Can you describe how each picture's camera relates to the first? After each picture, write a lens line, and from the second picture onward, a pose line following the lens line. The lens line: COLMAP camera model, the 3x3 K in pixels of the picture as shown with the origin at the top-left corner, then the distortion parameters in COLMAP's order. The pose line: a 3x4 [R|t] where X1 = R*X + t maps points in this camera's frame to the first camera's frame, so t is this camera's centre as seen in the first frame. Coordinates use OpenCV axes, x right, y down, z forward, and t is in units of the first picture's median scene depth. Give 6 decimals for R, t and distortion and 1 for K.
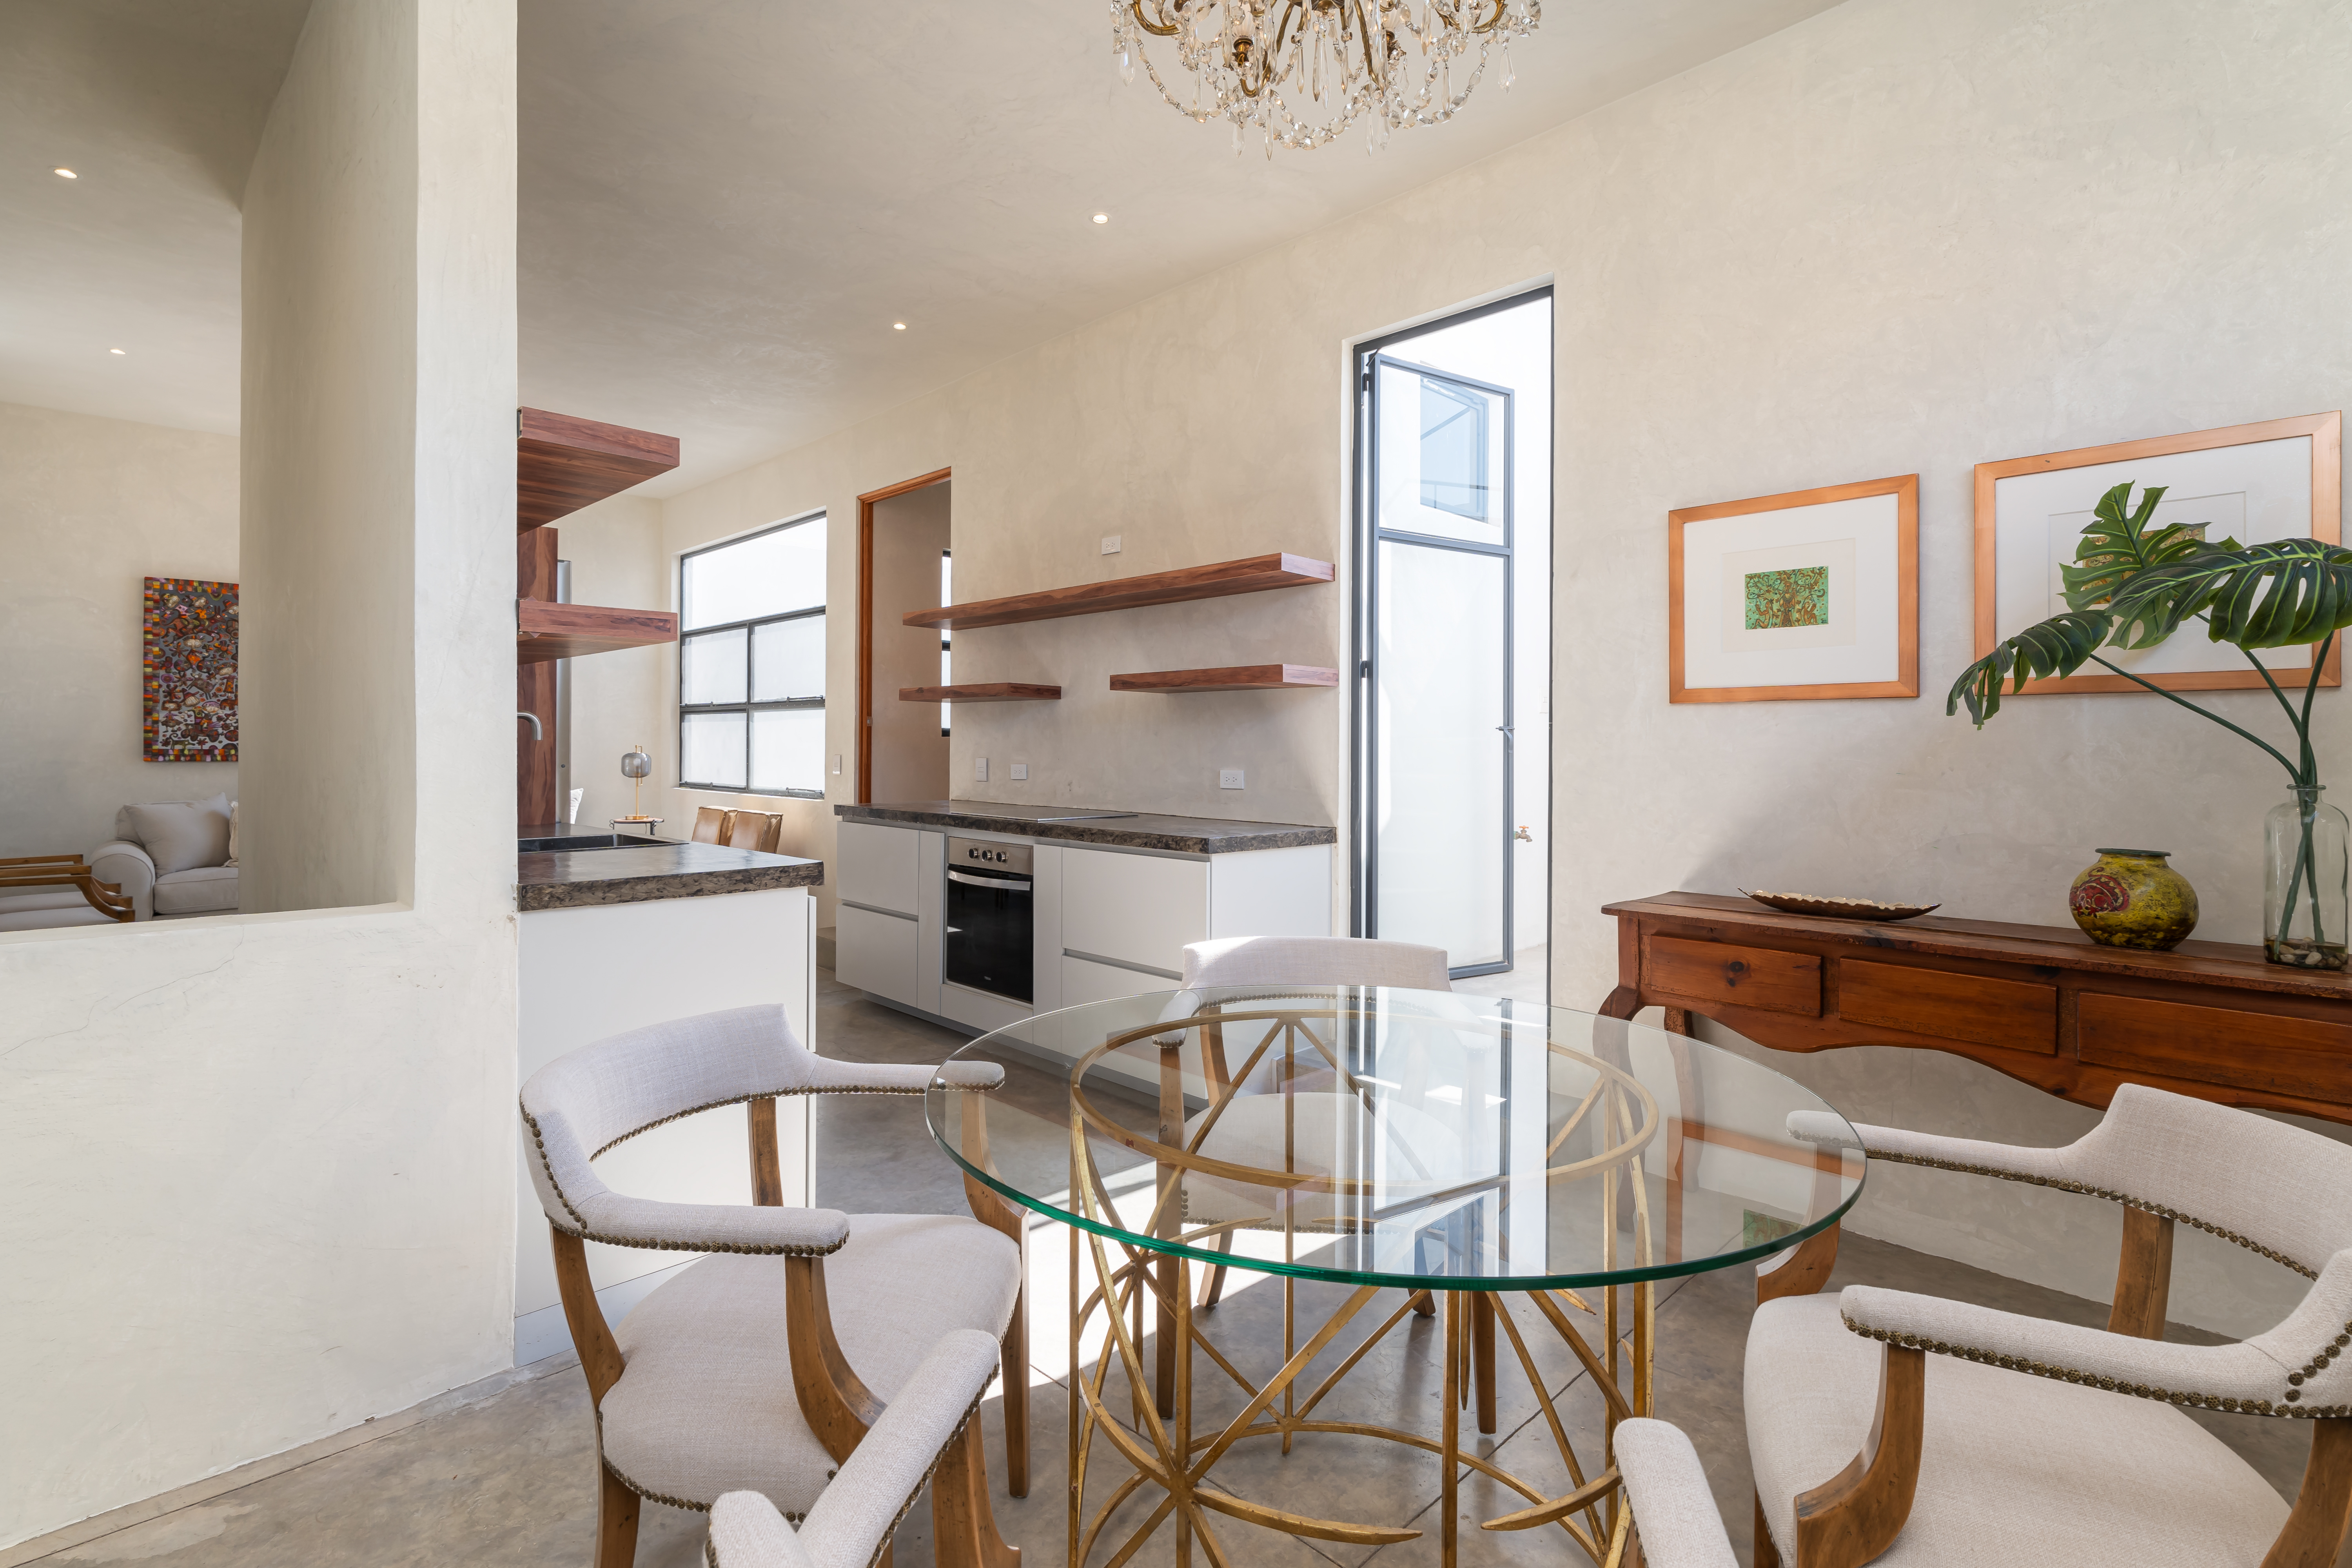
lens RADIAL K [[1036.1, 0, 1140.8], [0, 1036.1, 741.1], [0, 0, 1]] dist [0.001709, -0.001513]
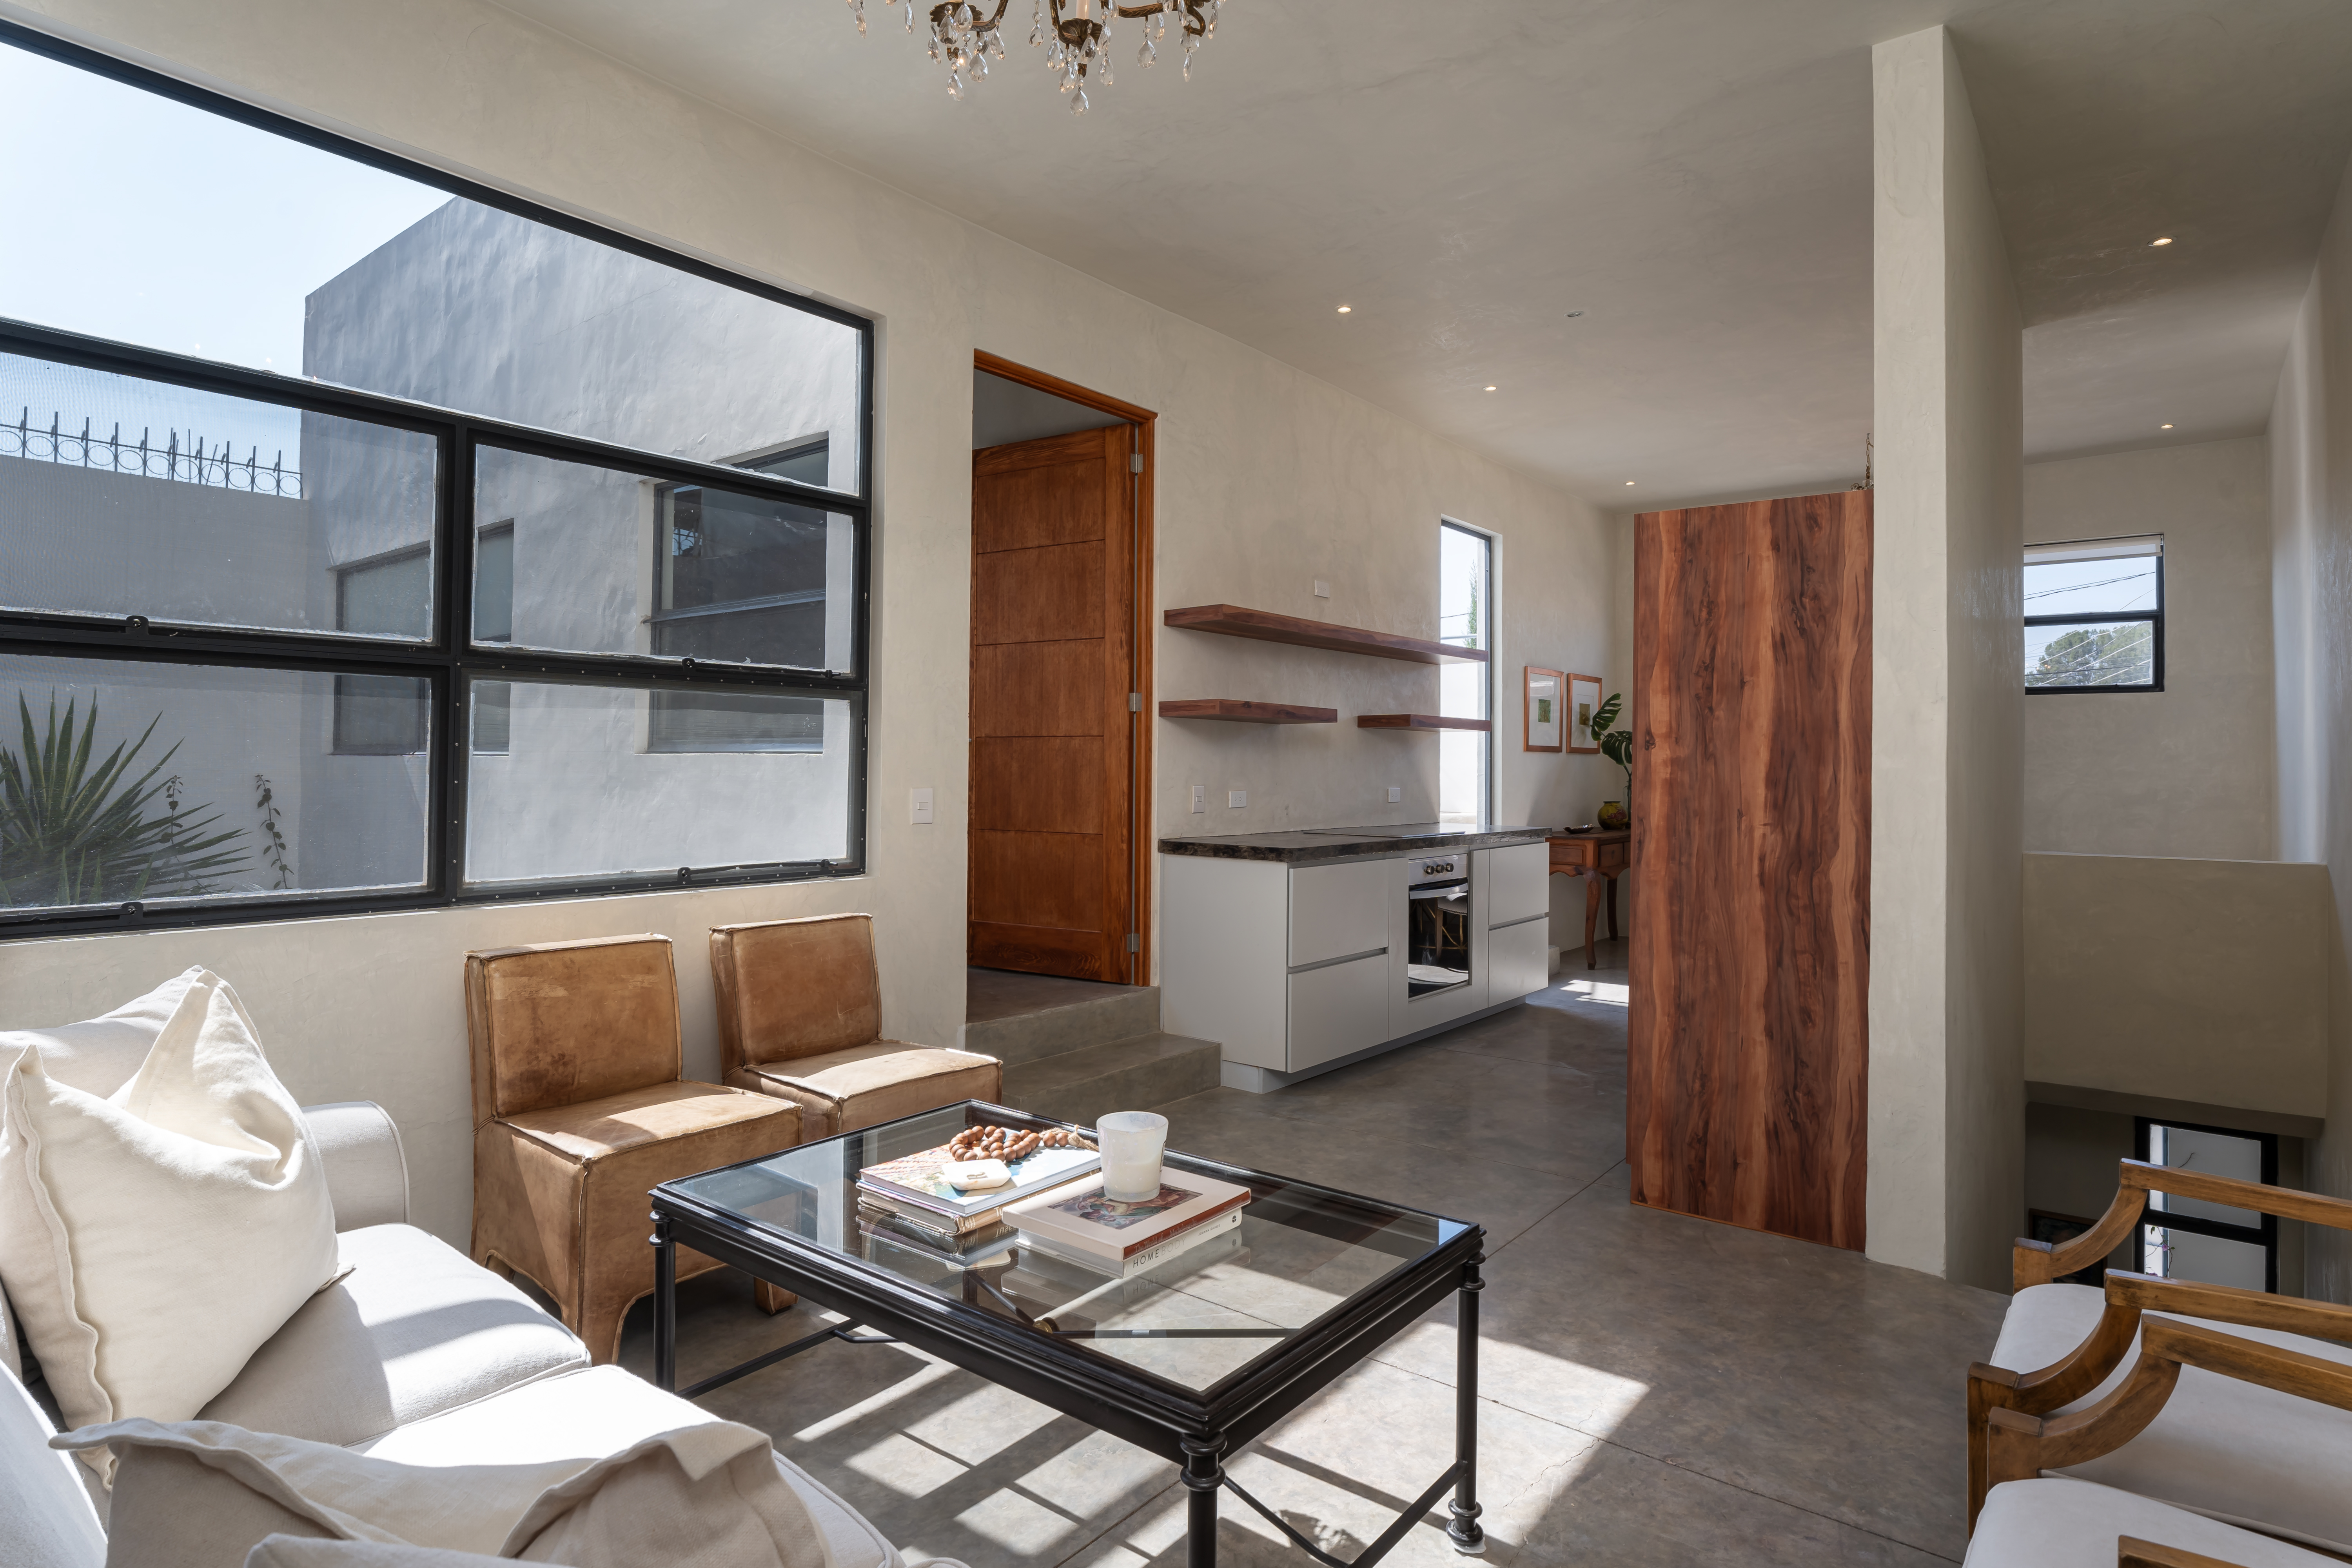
lens RADIAL K [[1194.6, 0, 1159.7], [0, 1194.6, 766.4], [0, 0, 1]] dist [-0.023047, 0.001744]
pose [[-0.096044, -0.002585, 0.995374, -1.497563], [-0.005387, 0.999983, 0.002077, -0.004385], [-0.995362, -0.005163, -0.096056, 1.512977]]
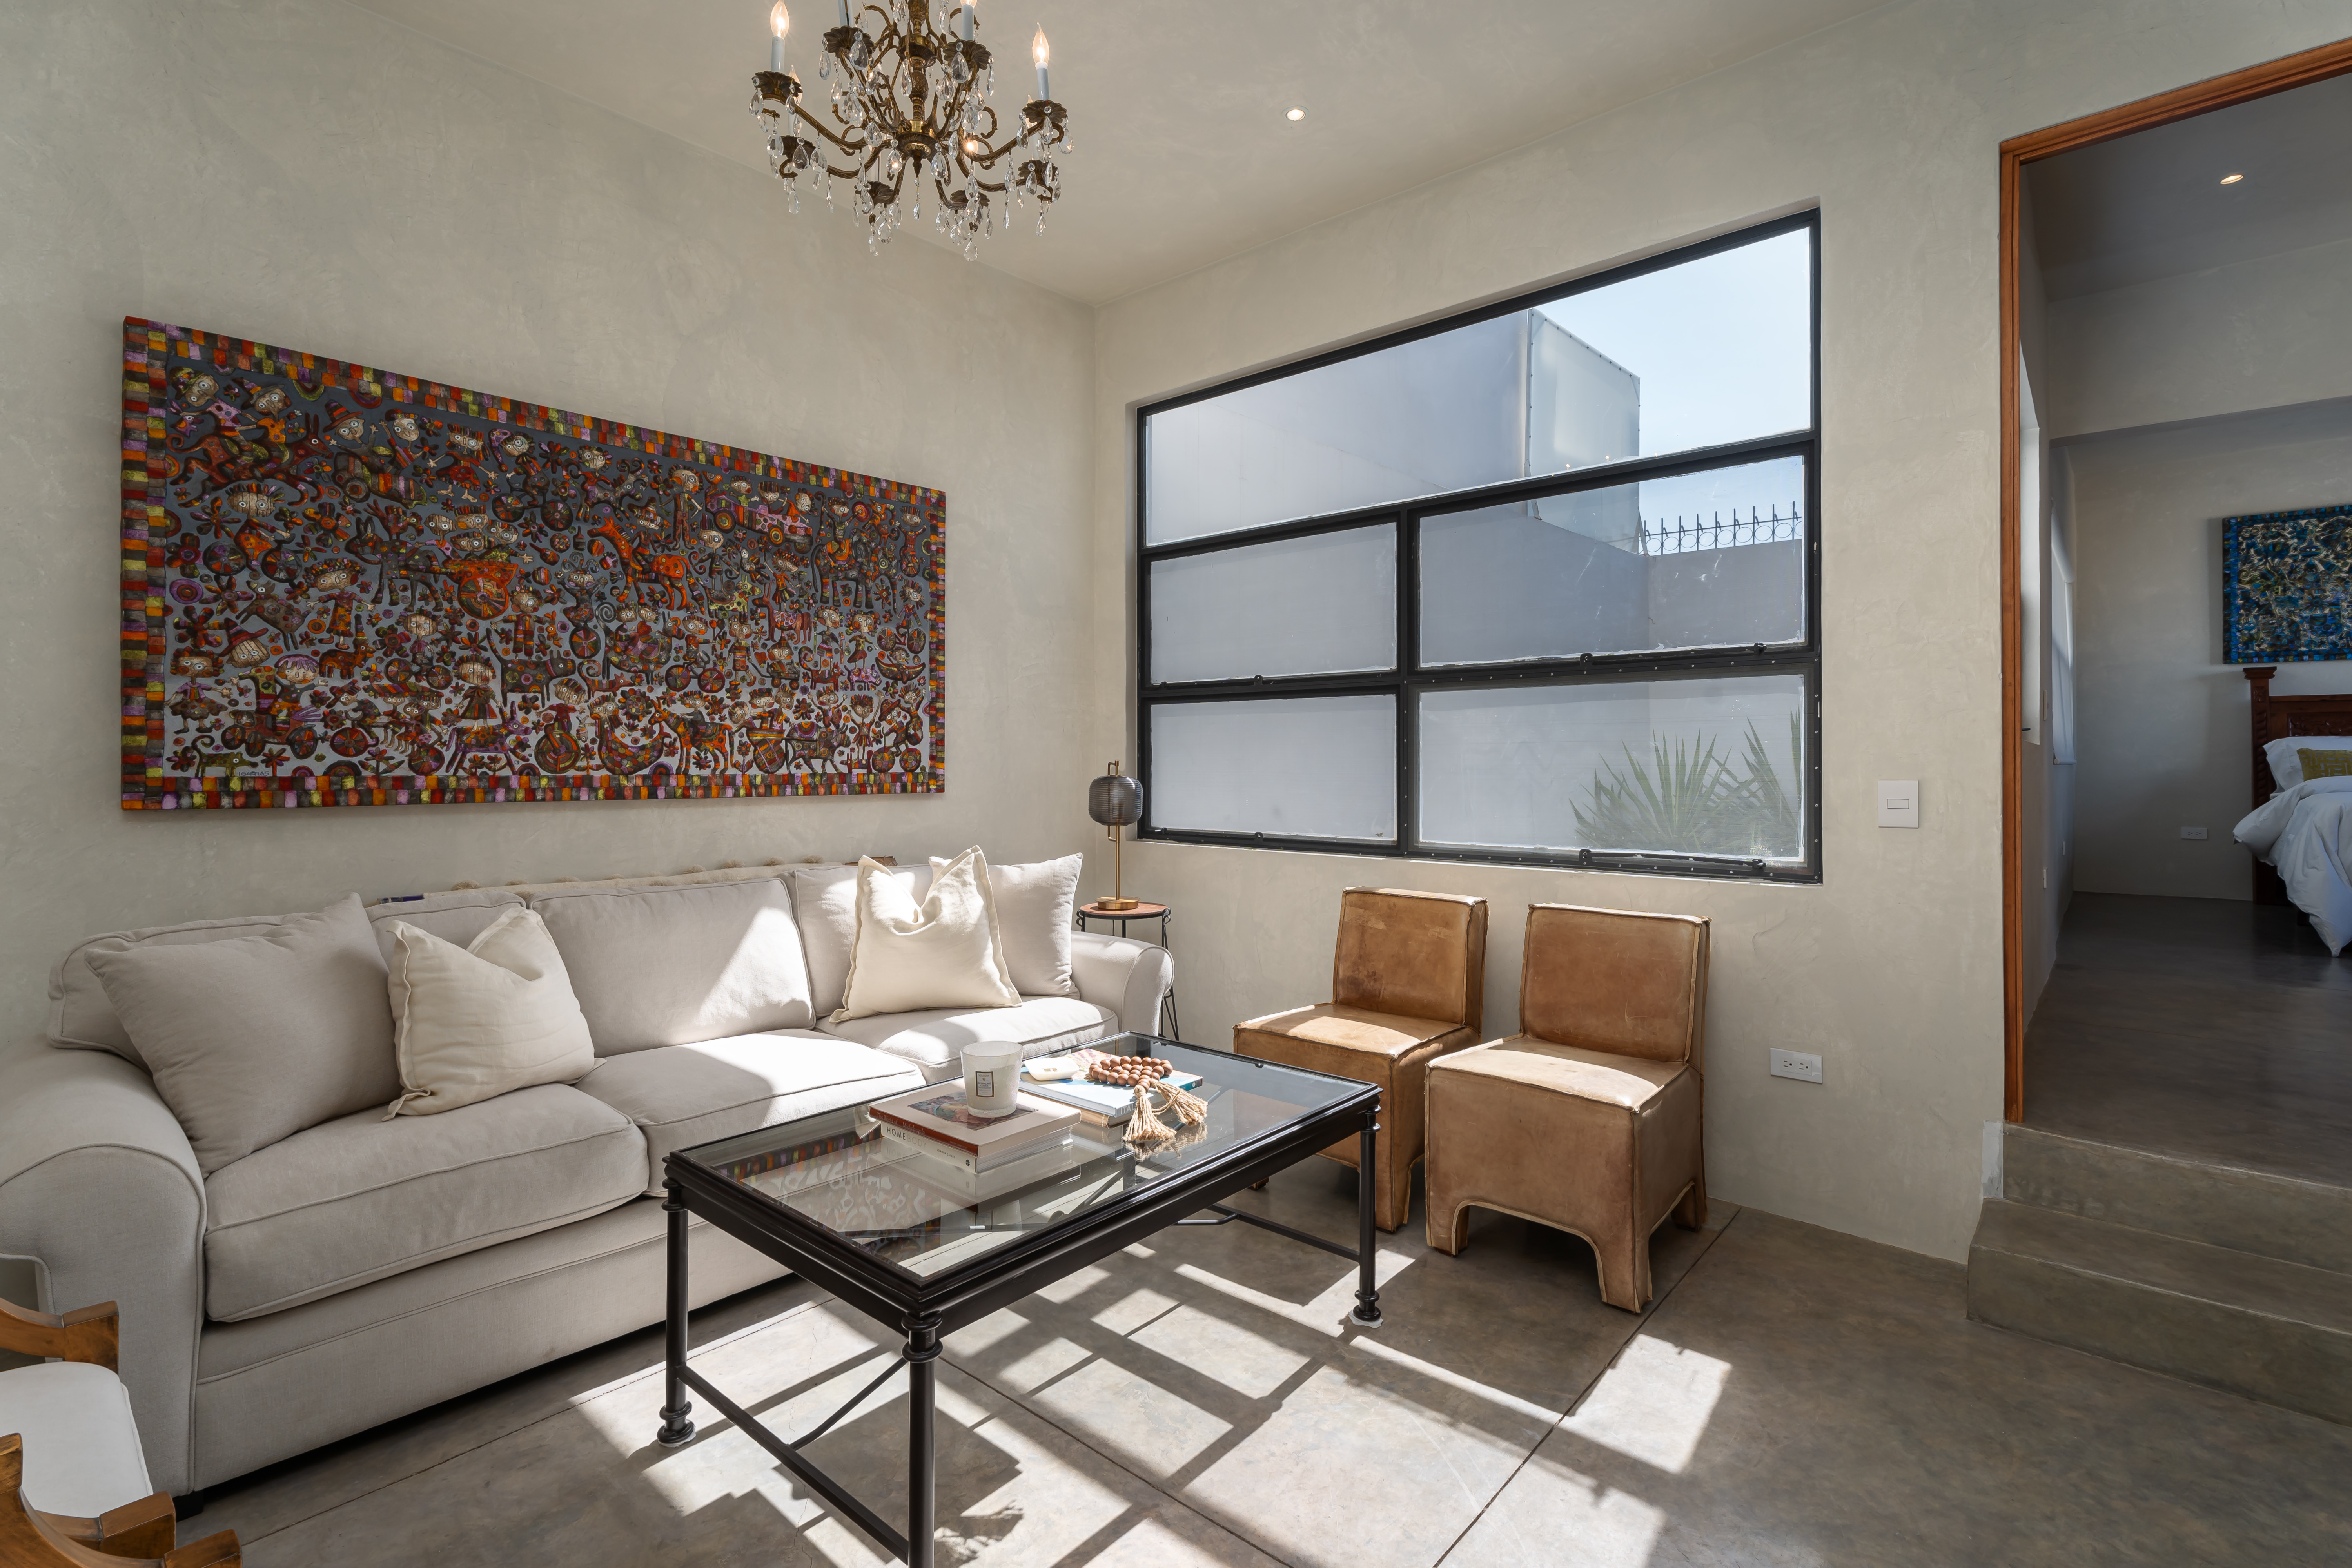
lens RADIAL K [[1036.1, 0, 1151.7], [0, 1036.1, 747.5], [0, 0, 1]] dist [0.001709, -0.001513]
pose [[0.997090, -0.007535, 0.075866, -0.614420], [0.008371, 0.999908, -0.010713, 0.003621], [-0.075779, 0.011317, 0.997060, 0.594264]]
